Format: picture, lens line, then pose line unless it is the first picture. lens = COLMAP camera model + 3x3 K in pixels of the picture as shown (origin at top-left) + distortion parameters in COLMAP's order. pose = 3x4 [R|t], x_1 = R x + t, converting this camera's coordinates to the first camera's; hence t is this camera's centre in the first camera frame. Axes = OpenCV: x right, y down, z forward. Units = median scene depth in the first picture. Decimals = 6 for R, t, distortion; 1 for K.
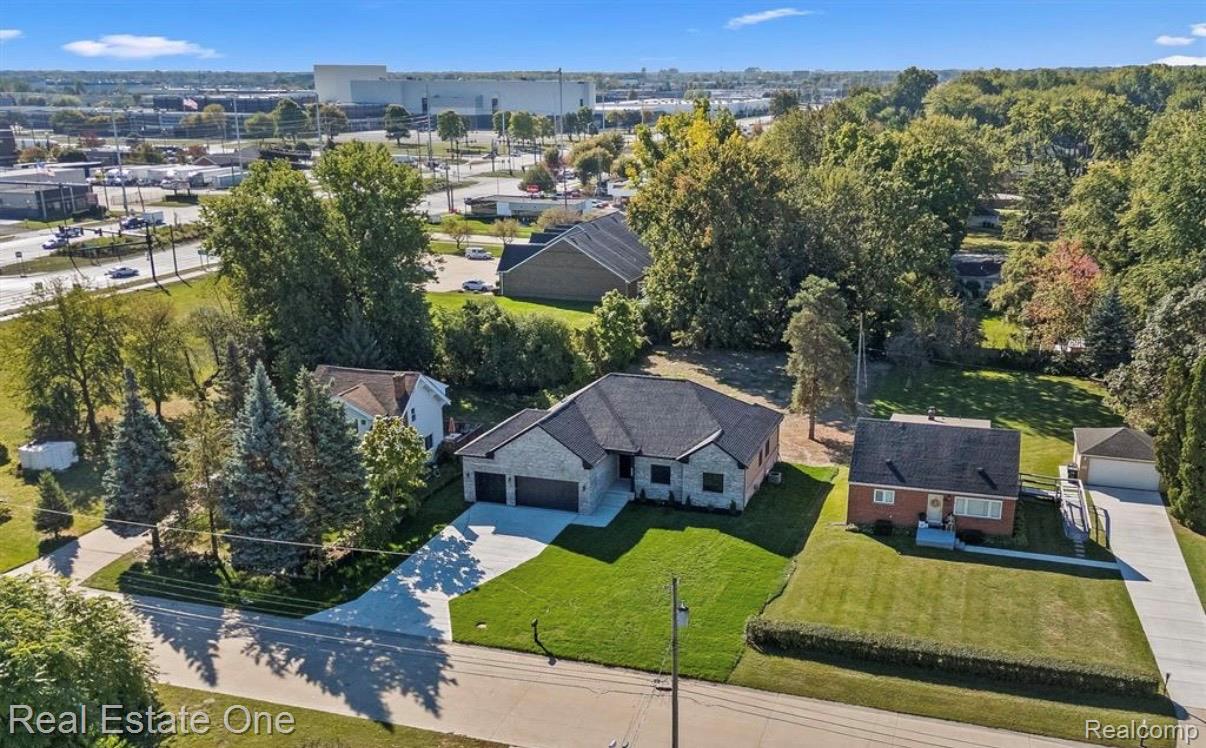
lens RADIAL K [[1205.5, 0, 602.8], [0, 1205.5, 461.5], [0, 0, 1]] dist [0.124018, -0.254116]
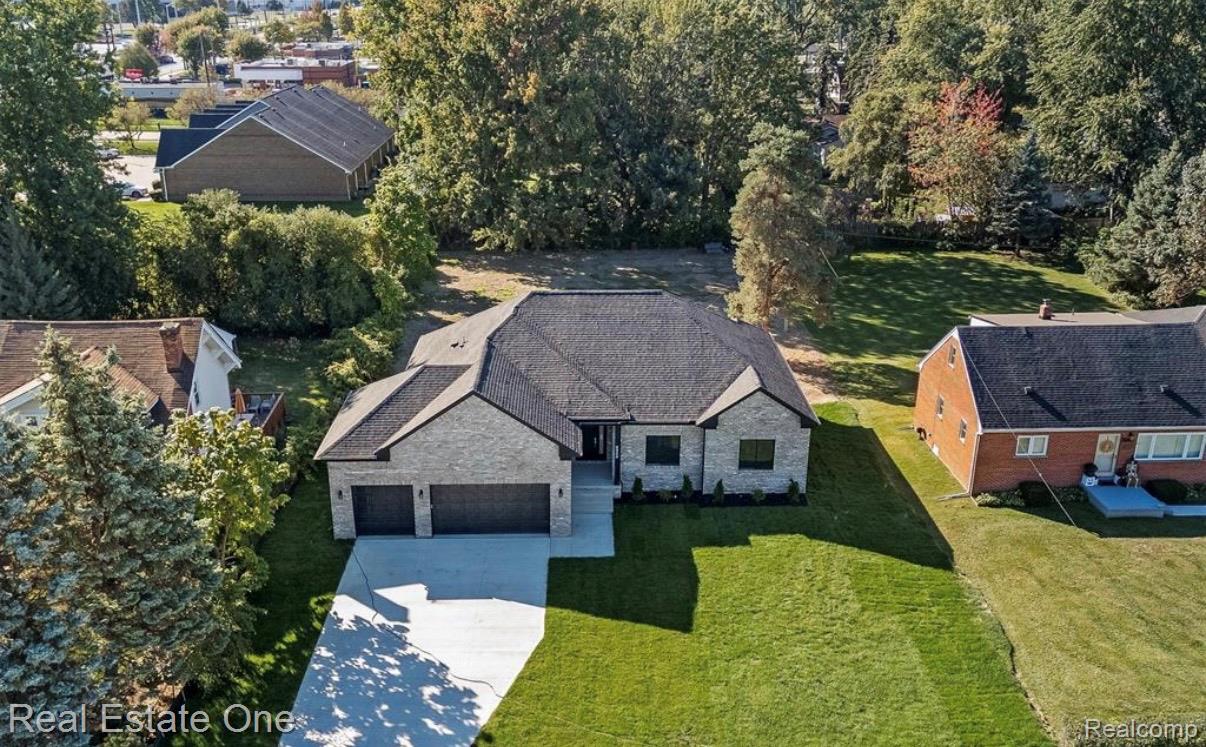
lens RADIAL K [[1205.5, 0, 602.8], [0, 1205.5, 461.0], [0, 0, 1]] dist [0.124018, -0.254116]
pose [[0.941759, -0.127555, 0.311158, -0.173643], [0.104831, 0.990521, 0.088763, -0.041836], [-0.319530, -0.050974, 0.946204, 0.439558]]
